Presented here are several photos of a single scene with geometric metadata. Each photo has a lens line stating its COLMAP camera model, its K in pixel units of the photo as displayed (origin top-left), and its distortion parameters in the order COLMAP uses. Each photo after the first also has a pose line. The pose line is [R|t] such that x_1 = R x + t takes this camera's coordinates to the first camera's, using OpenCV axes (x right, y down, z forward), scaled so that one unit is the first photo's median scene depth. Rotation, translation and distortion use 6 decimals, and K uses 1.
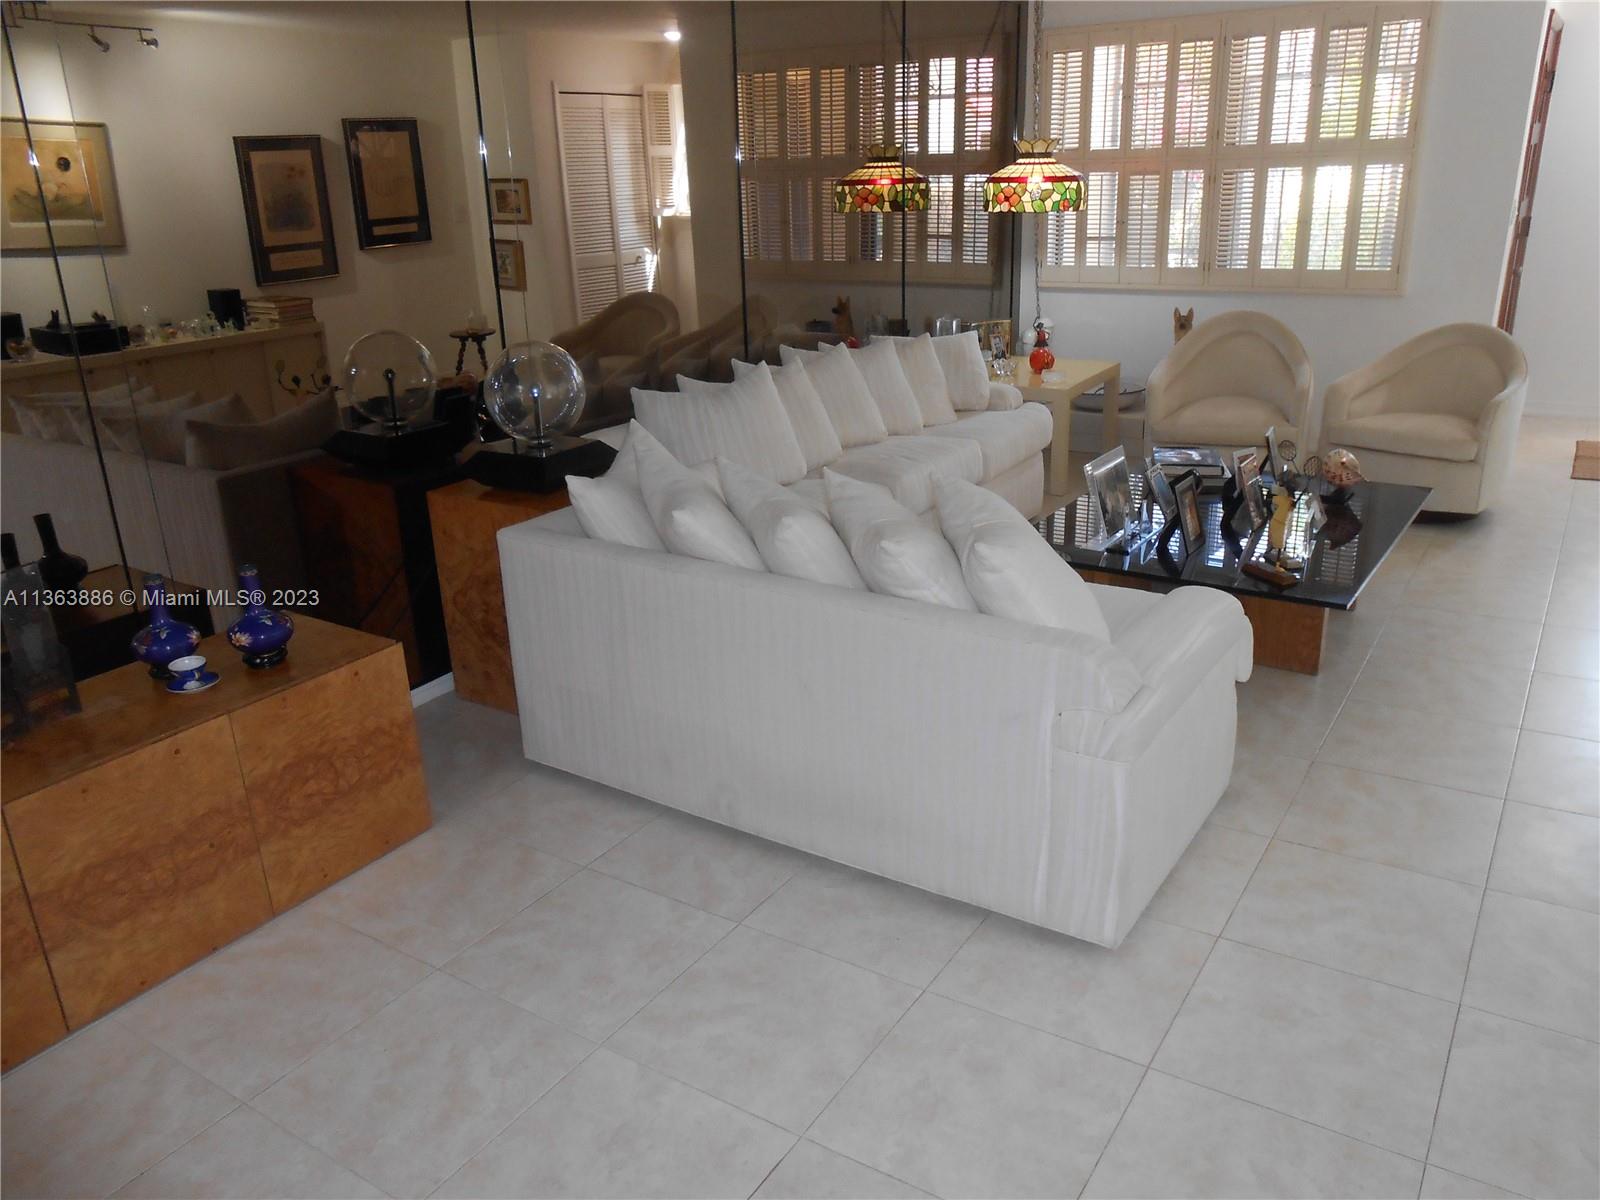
lens RADIAL K [[1207.1, 0, 832.5], [0, 1207.1, 583.0], [0, 0, 1]] dist [-0.055955, 0.055760]
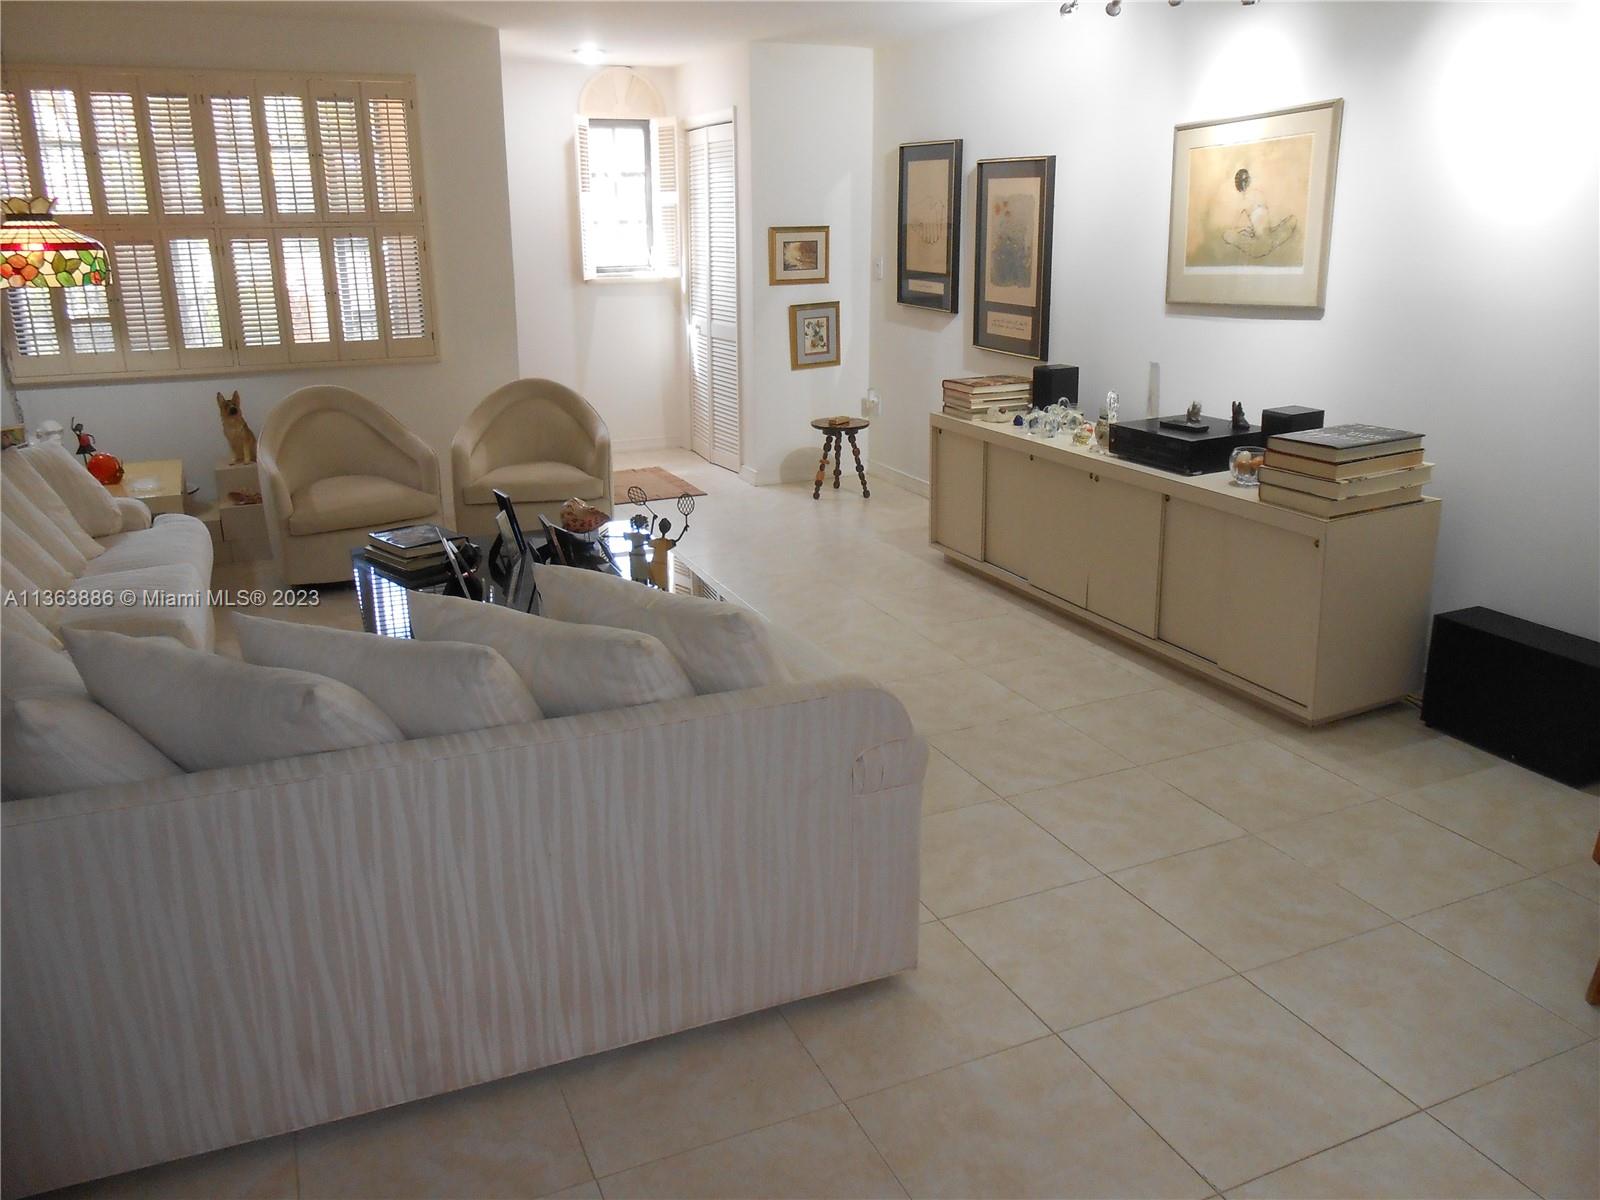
lens RADIAL K [[1207.1, 0, 791.3], [0, 1207.1, 606.7], [0, 0, 1]] dist [-0.055955, 0.055760]
pose [[0.563530, -0.224894, 0.794894, -0.220120], [0.259293, 0.961755, 0.088281, -0.043788], [-0.784347, 0.156362, 0.600292, 0.155683]]
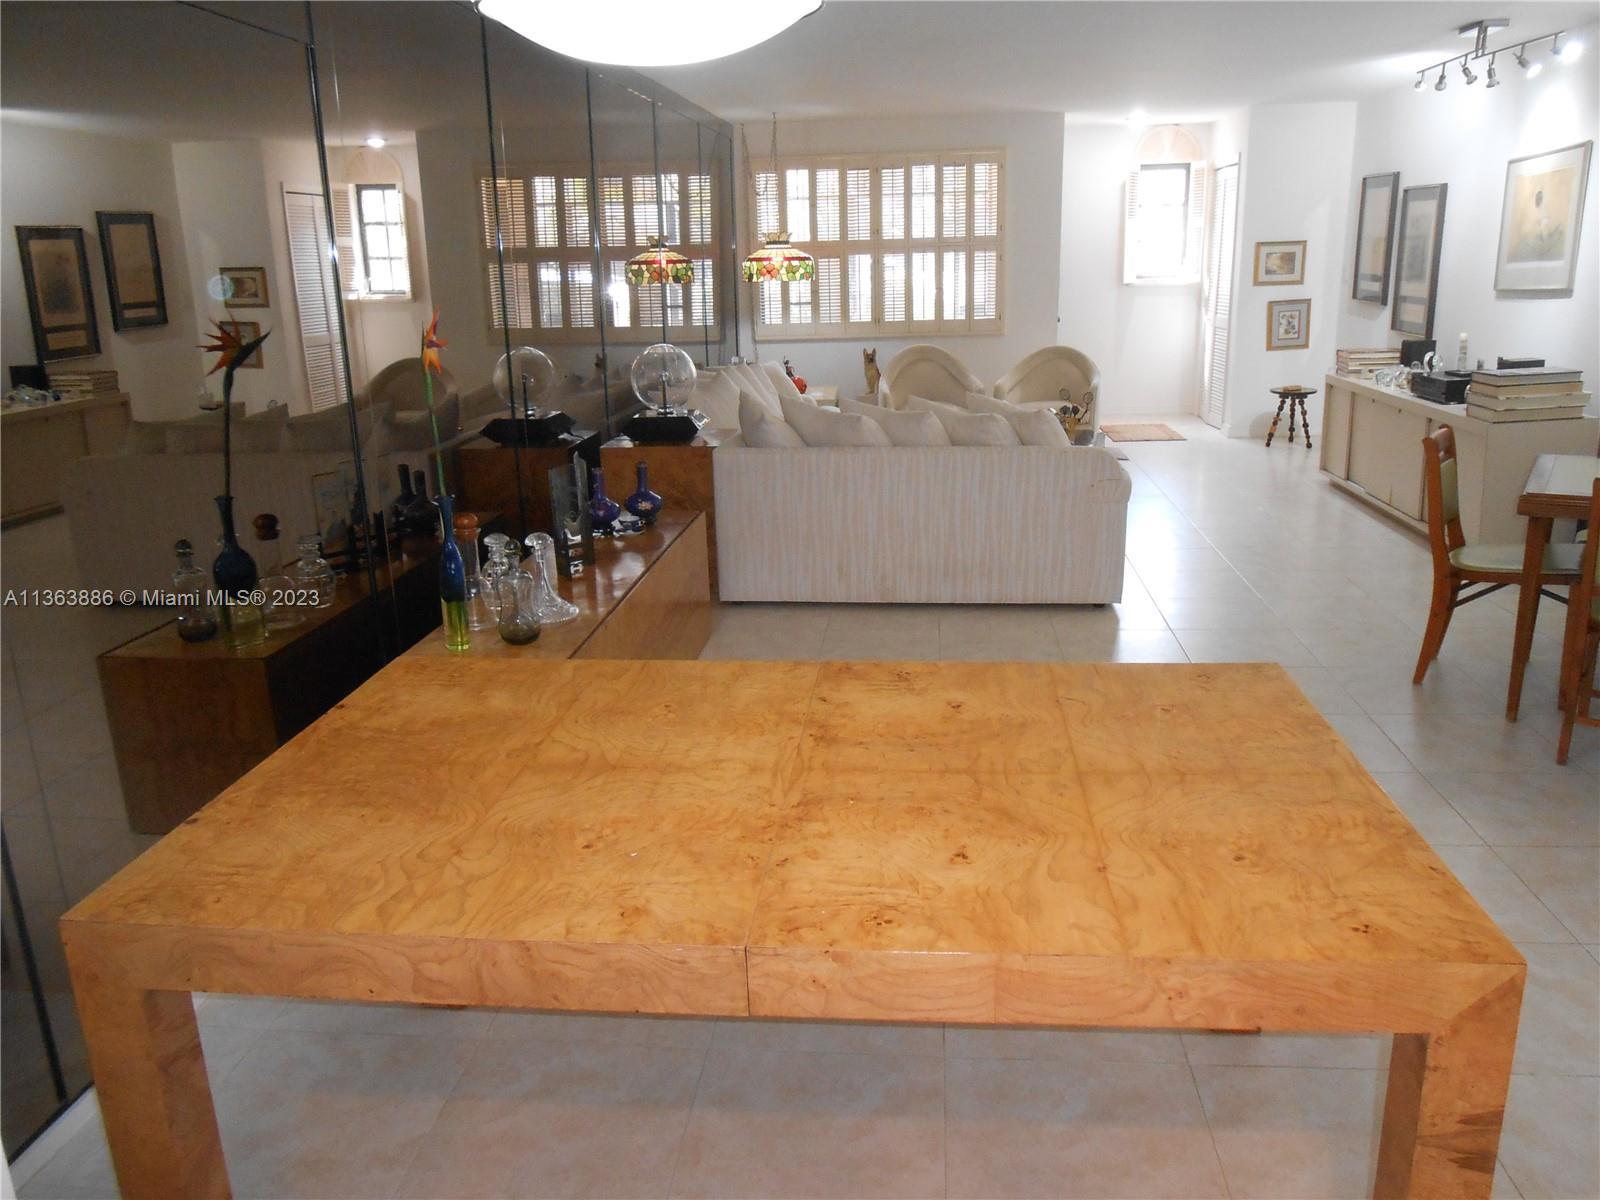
lens RADIAL K [[1207.1, 0, 795.2], [0, 1207.1, 591.3], [0, 0, 1]] dist [-0.055955, 0.055760]
pose [[0.899849, -0.111432, 0.421729, -0.441023], [0.142824, 0.988793, -0.043481, 0.114075], [-0.412157, 0.099359, 0.905679, -0.258540]]
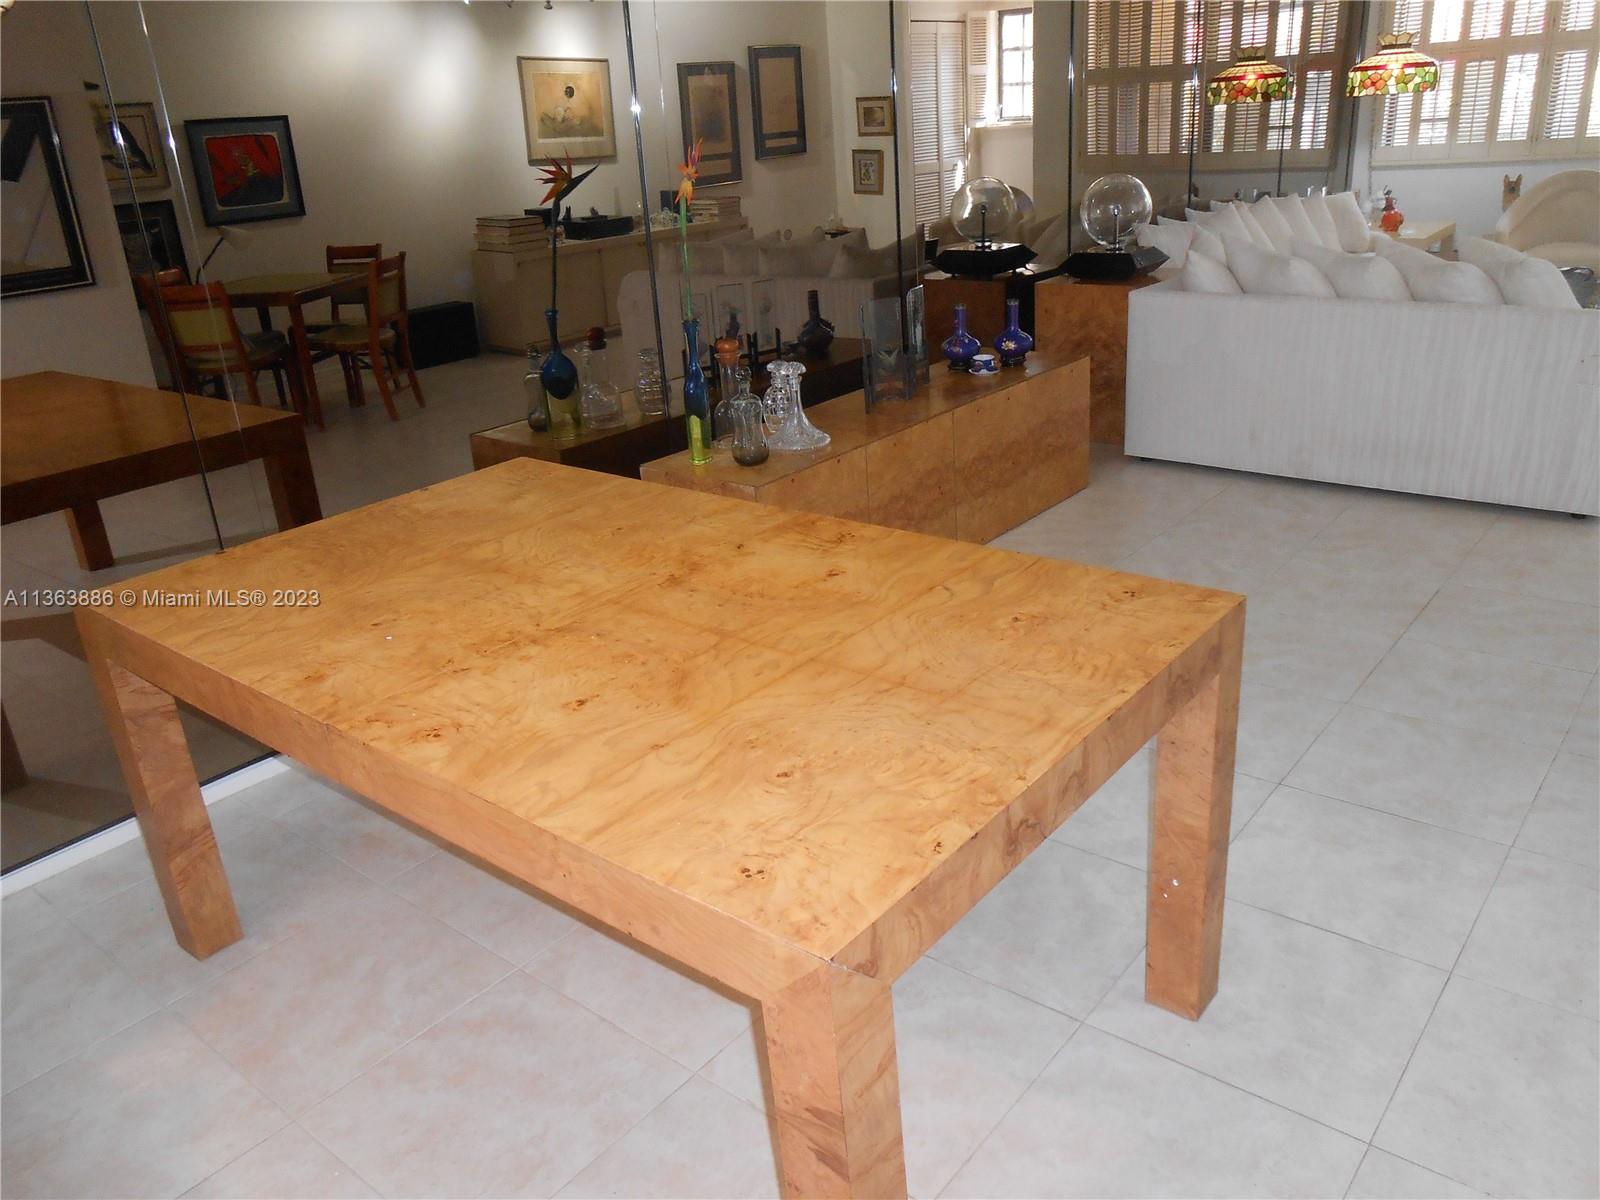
lens RADIAL K [[1207.1, 0, 802.6], [0, 1207.1, 583.0], [0, 0, 1]] dist [-0.055955, 0.055760]
pose [[0.989146, 0.014941, -0.146173, -0.225895], [-0.008177, 0.998873, 0.046763, 0.125030], [0.146707, -0.045060, 0.988153, -0.284786]]
